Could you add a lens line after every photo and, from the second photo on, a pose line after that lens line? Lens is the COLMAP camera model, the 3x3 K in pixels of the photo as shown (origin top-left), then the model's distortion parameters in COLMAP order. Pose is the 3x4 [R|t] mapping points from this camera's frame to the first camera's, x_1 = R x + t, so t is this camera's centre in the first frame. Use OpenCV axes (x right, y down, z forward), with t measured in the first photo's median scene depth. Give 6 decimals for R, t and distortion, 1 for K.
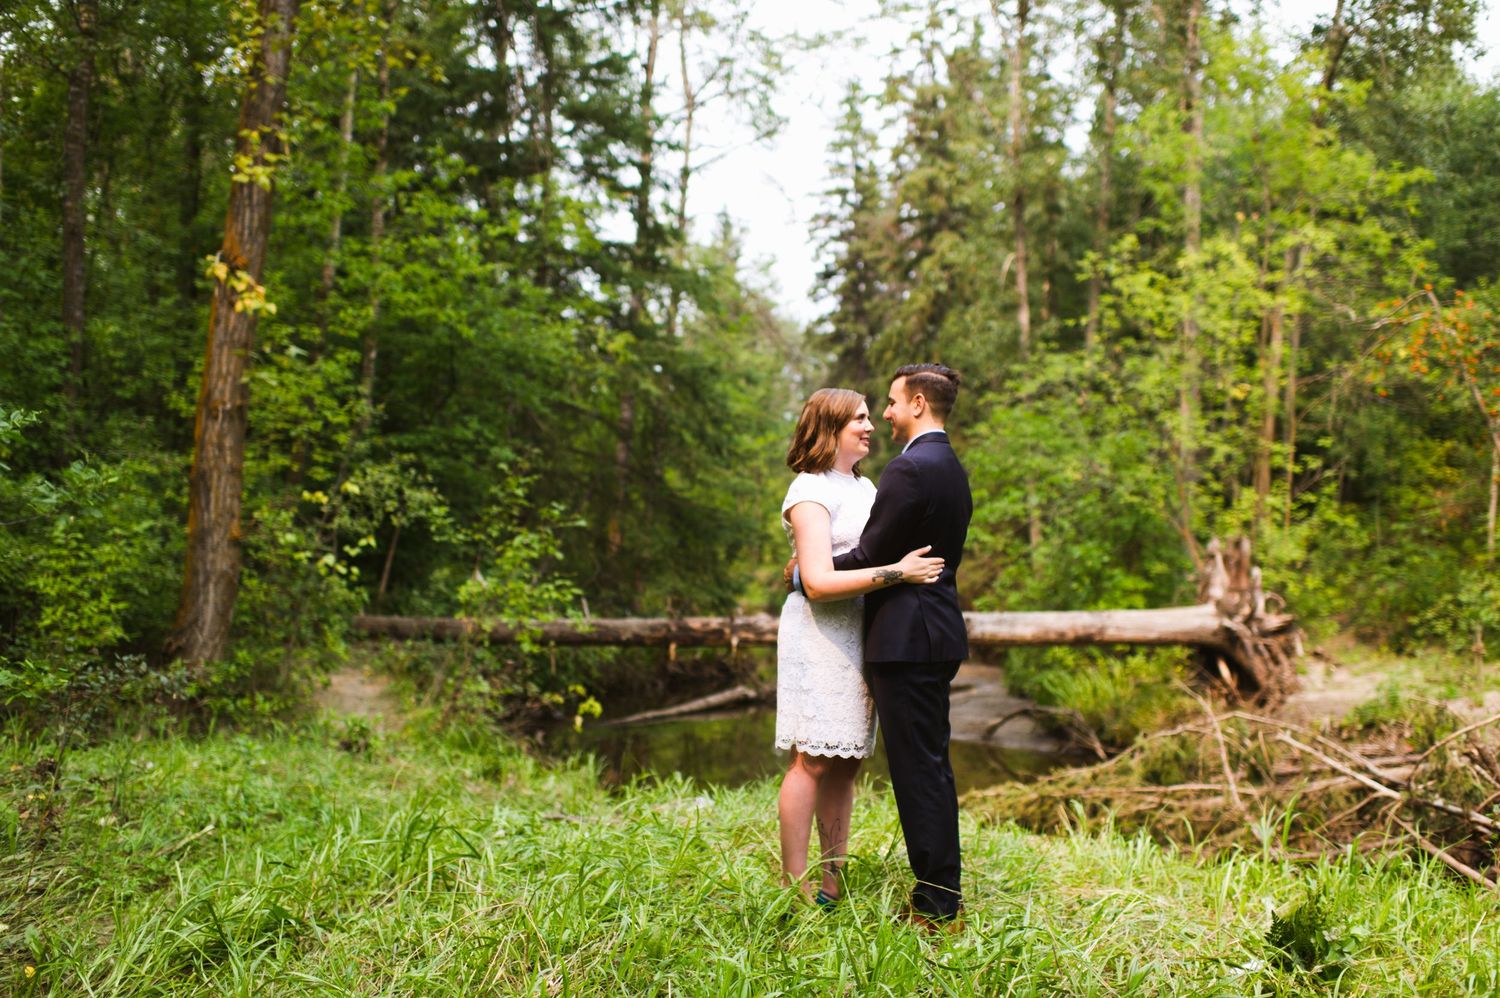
lens RADIAL K [[1499.4, 0, 756.2], [0, 1499.4, 499.3], [0, 0, 1]] dist [-0.000172, -0.003355]
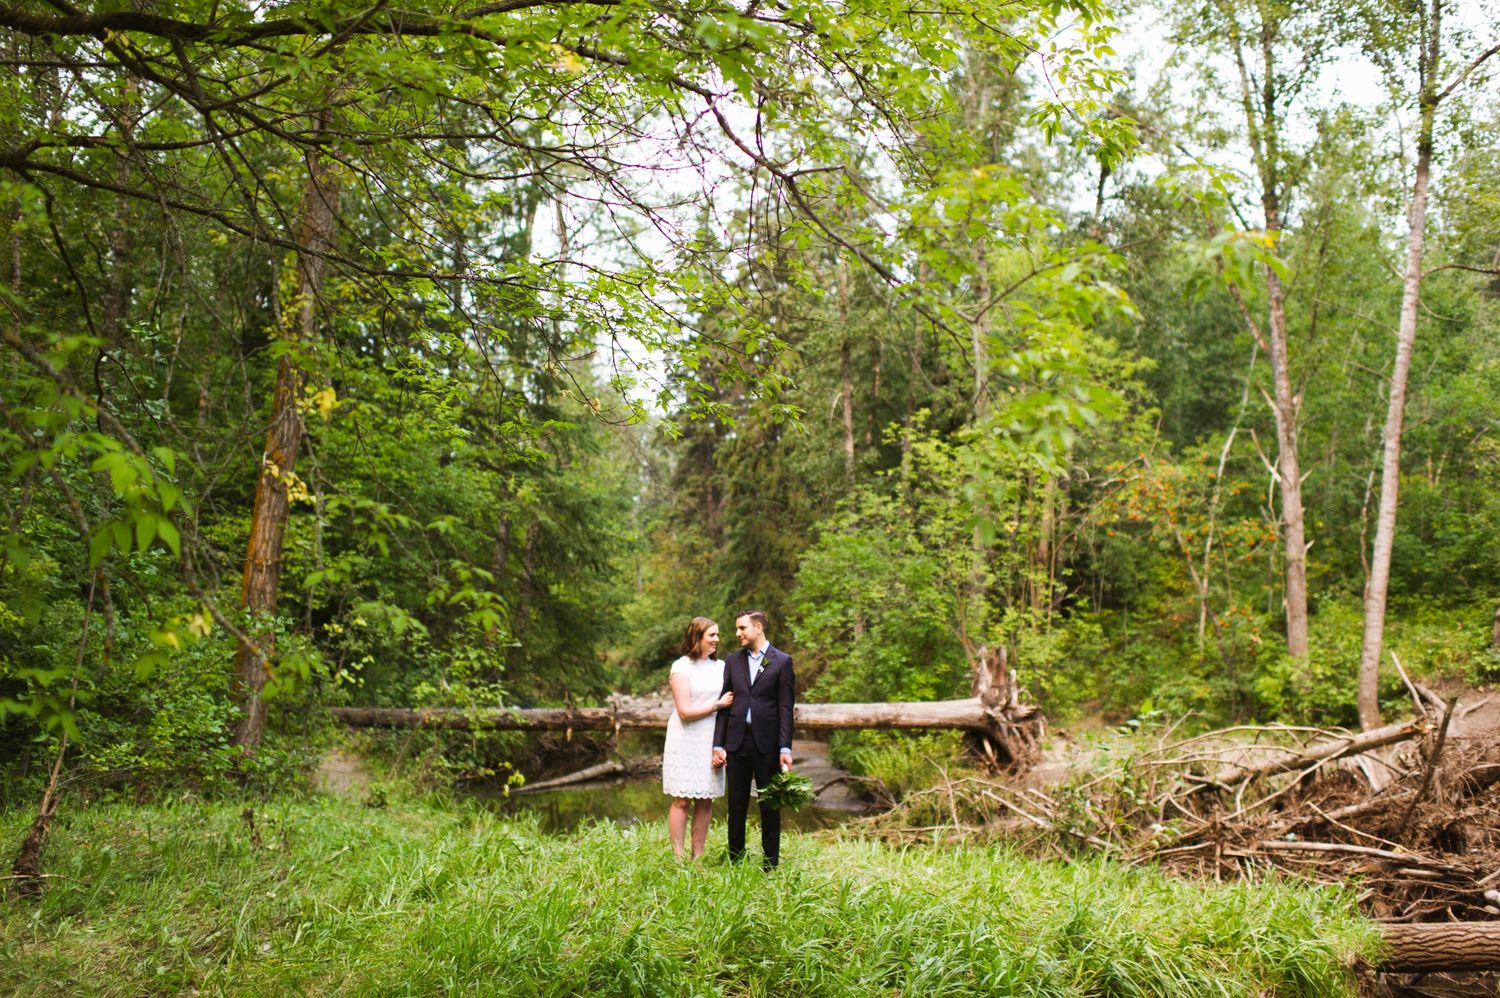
lens RADIAL K [[1495.2, 0, 750.0], [0, 1495.2, 499.0], [0, 0, 1]] dist [-0.001320, -0.005233]
pose [[0.994894, 0.011939, 0.100221, -0.032323], [-0.007092, 0.998794, -0.048587, -0.039165], [-0.100681, 0.047628, 0.993778, -0.300961]]
